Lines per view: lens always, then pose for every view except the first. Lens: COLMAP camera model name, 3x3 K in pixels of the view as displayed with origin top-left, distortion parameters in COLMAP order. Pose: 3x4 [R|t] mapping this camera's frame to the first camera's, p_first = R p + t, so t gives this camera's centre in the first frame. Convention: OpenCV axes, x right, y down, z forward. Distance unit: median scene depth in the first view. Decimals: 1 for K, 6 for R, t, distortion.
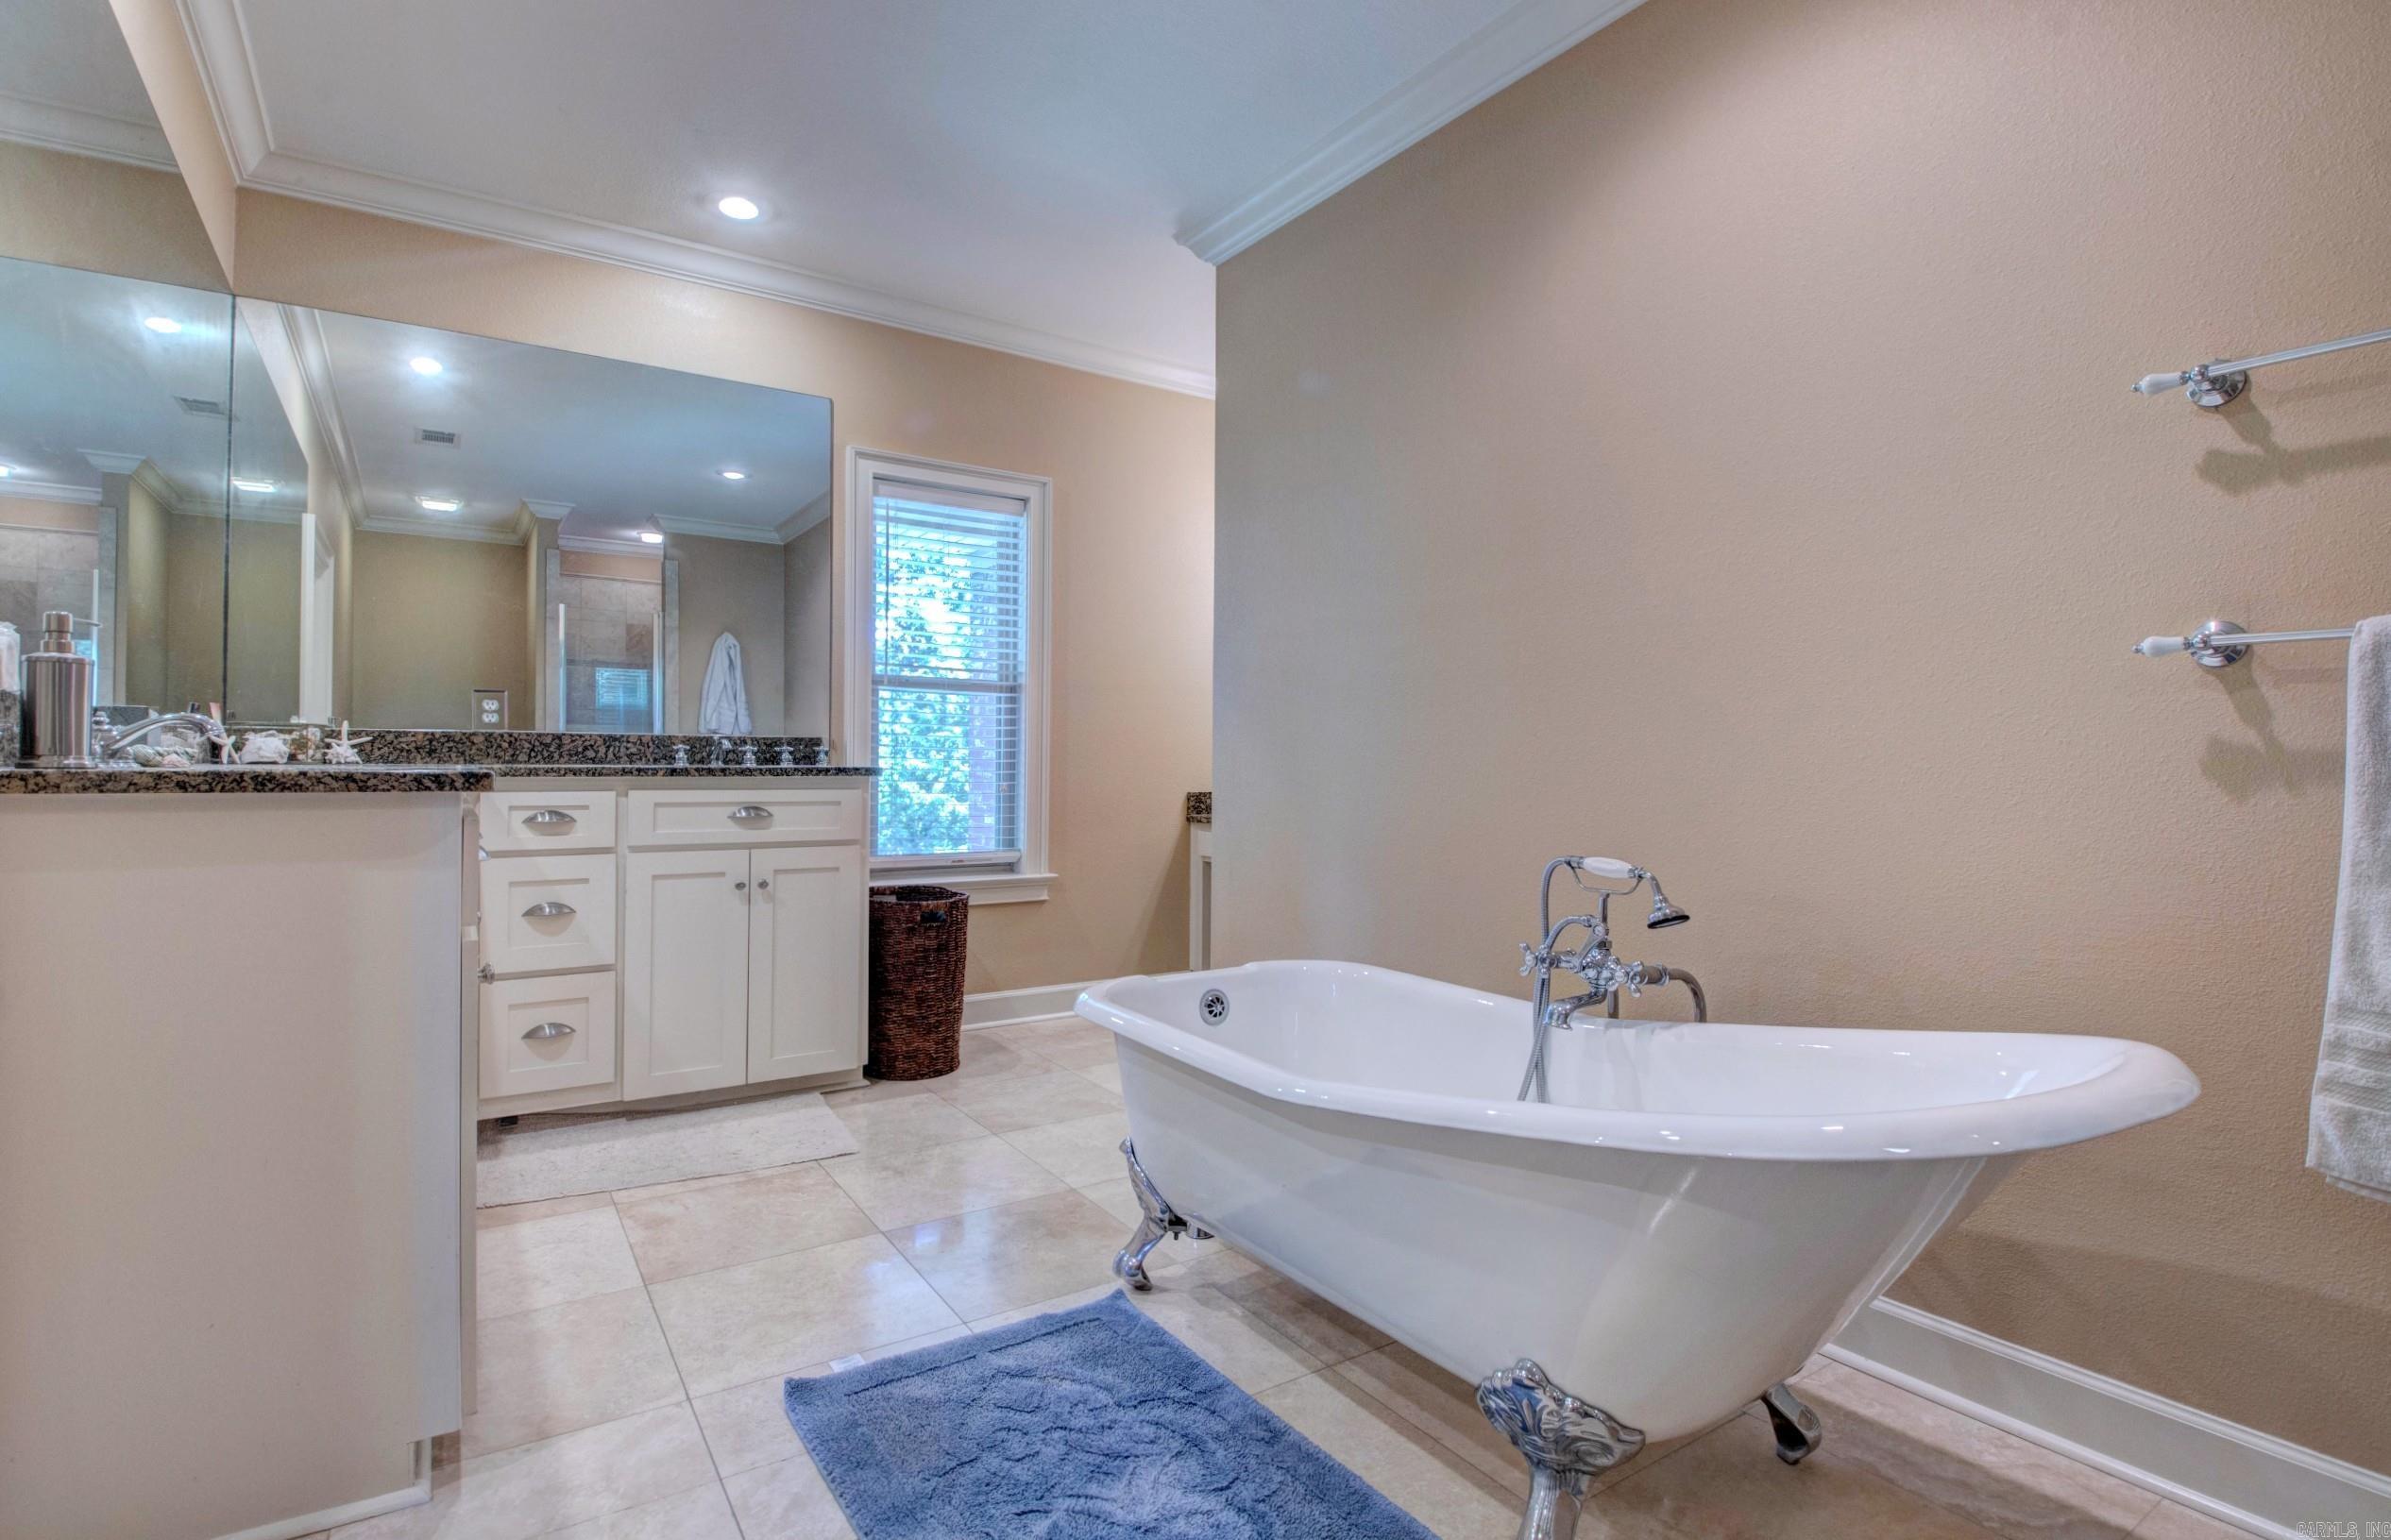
lens RADIAL K [[1133.6, 0, 1213.7], [0, 1133.6, 763.4], [0, 0, 1]] dist [0.034502, -0.042747]
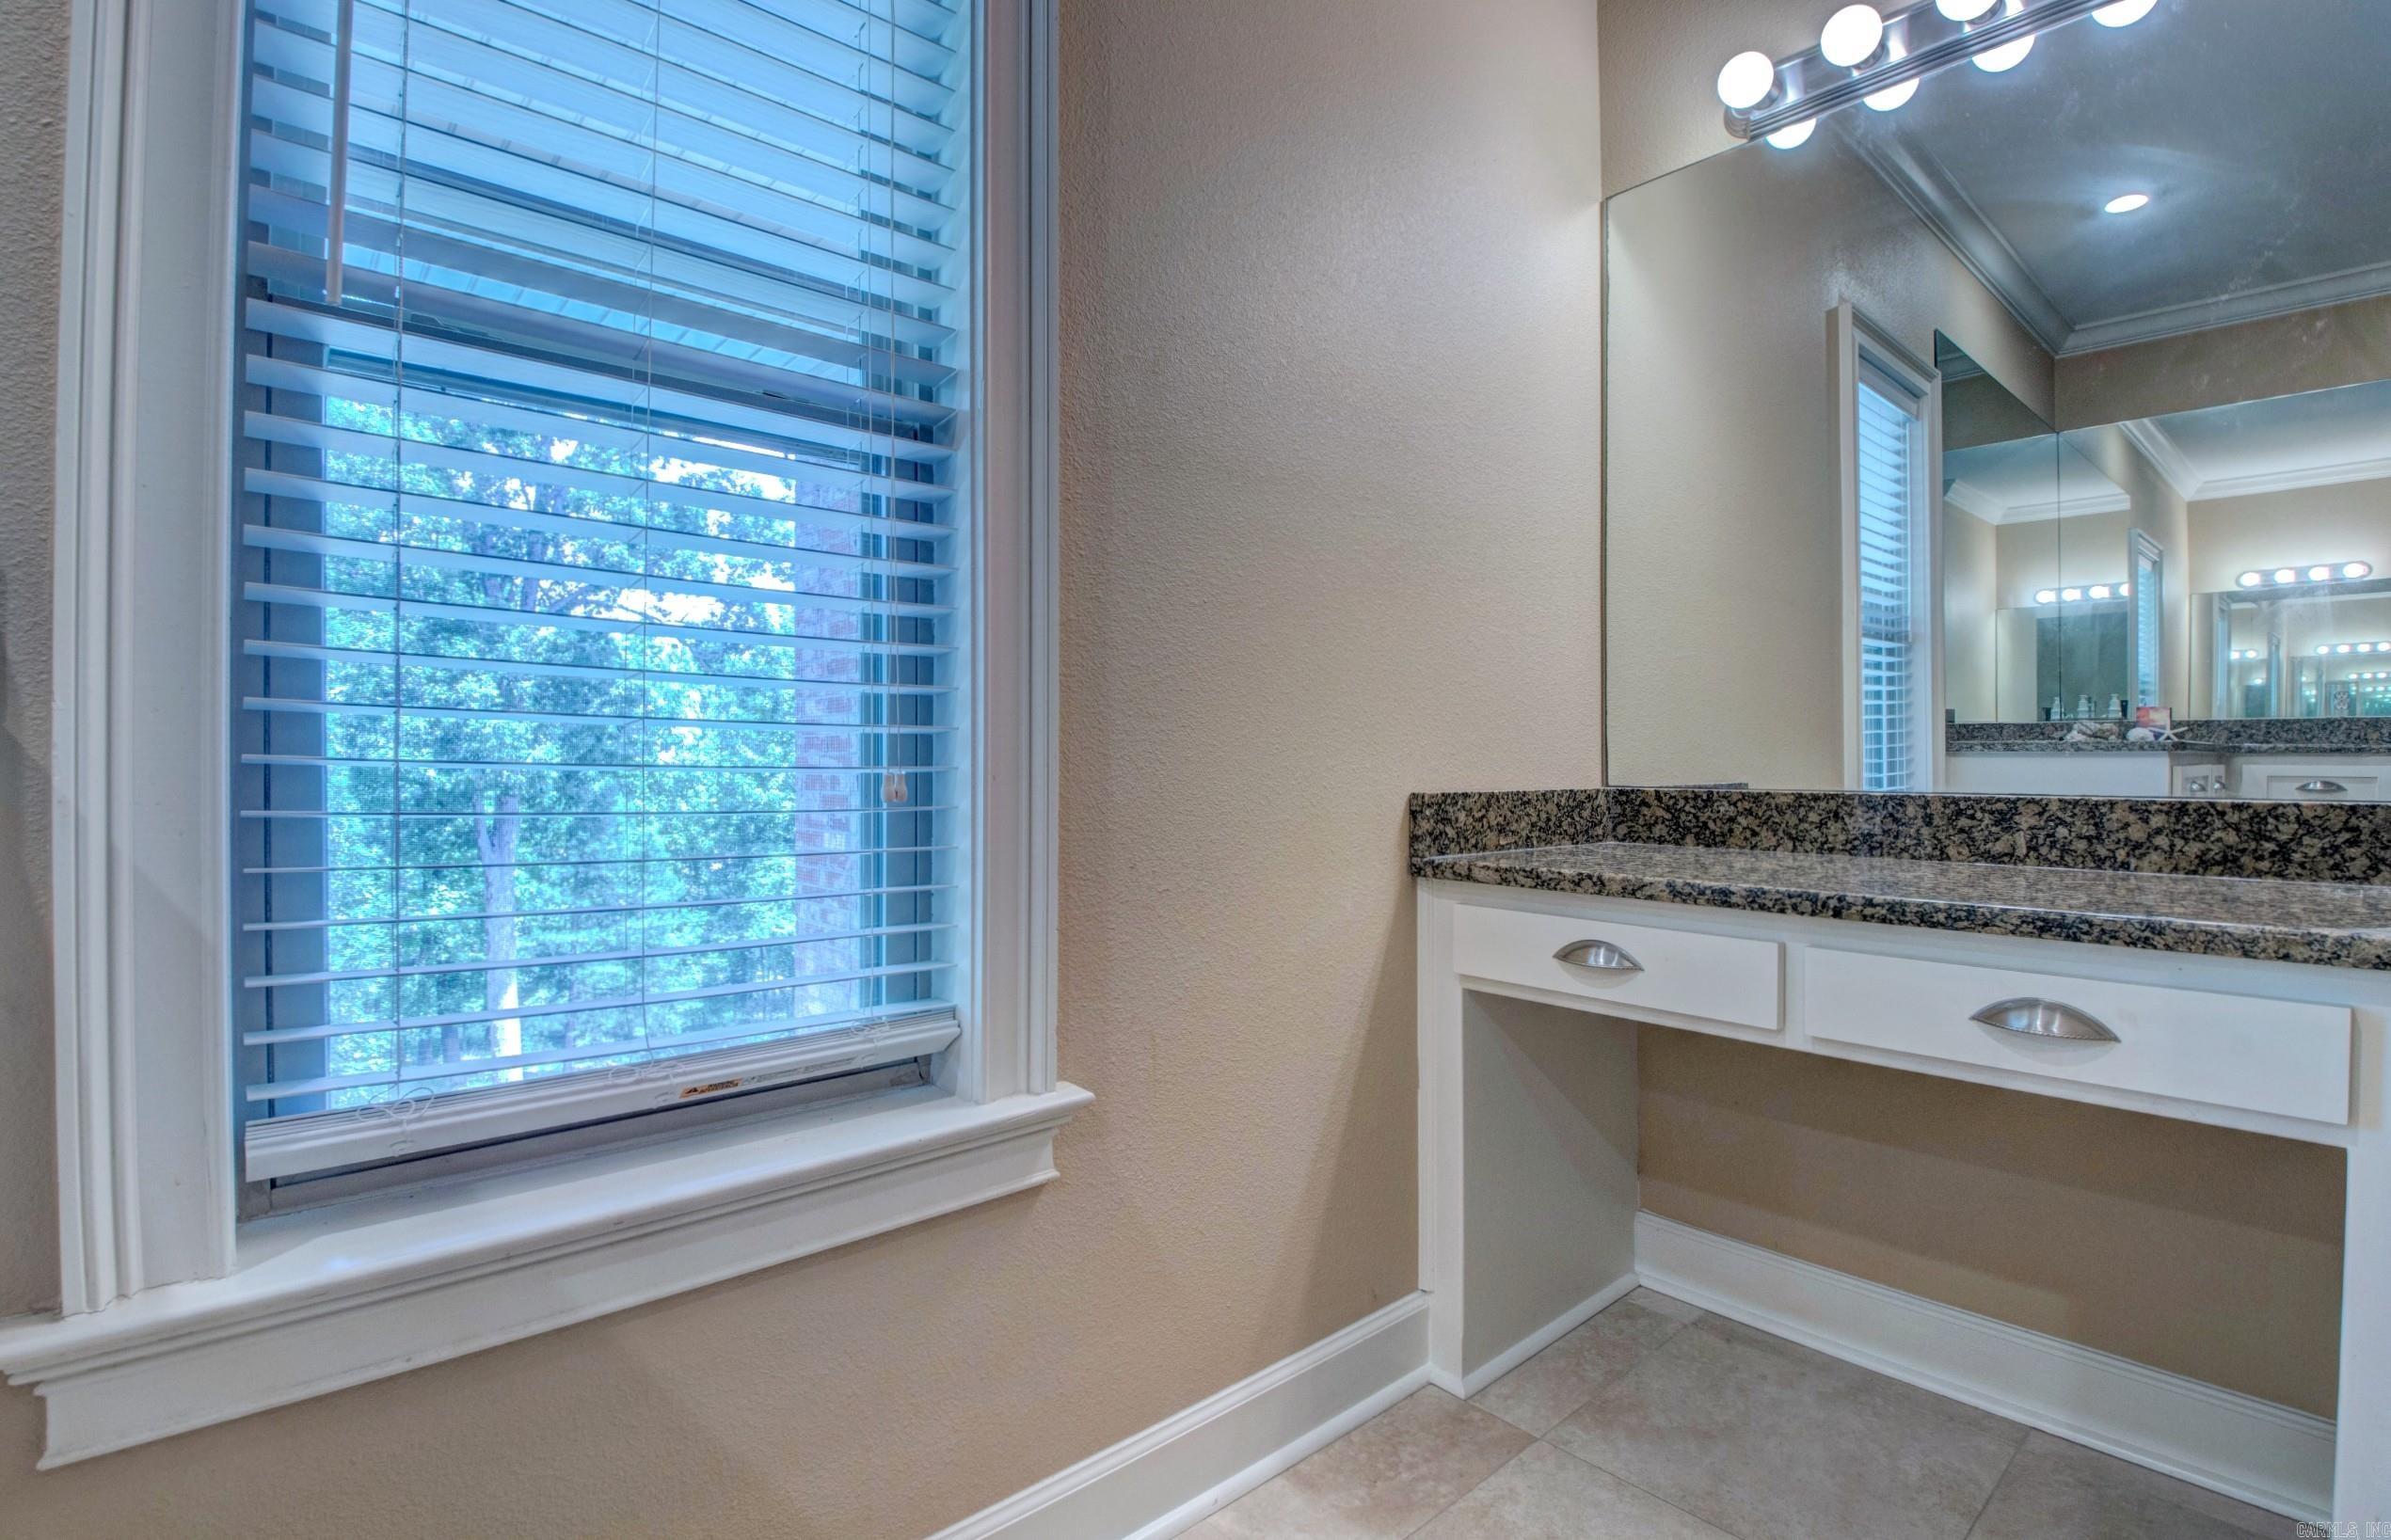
lens RADIAL K [[1133.5, 0, 1213.7], [0, 1133.5, 763.4], [0, 0, 1]] dist [0.034502, -0.042747]
pose [[0.991977, -0.005165, 0.126316, -0.141870], [0.004392, 0.999970, 0.006402, 0.014140], [-0.126345, -0.005796, 0.991969, 0.714062]]
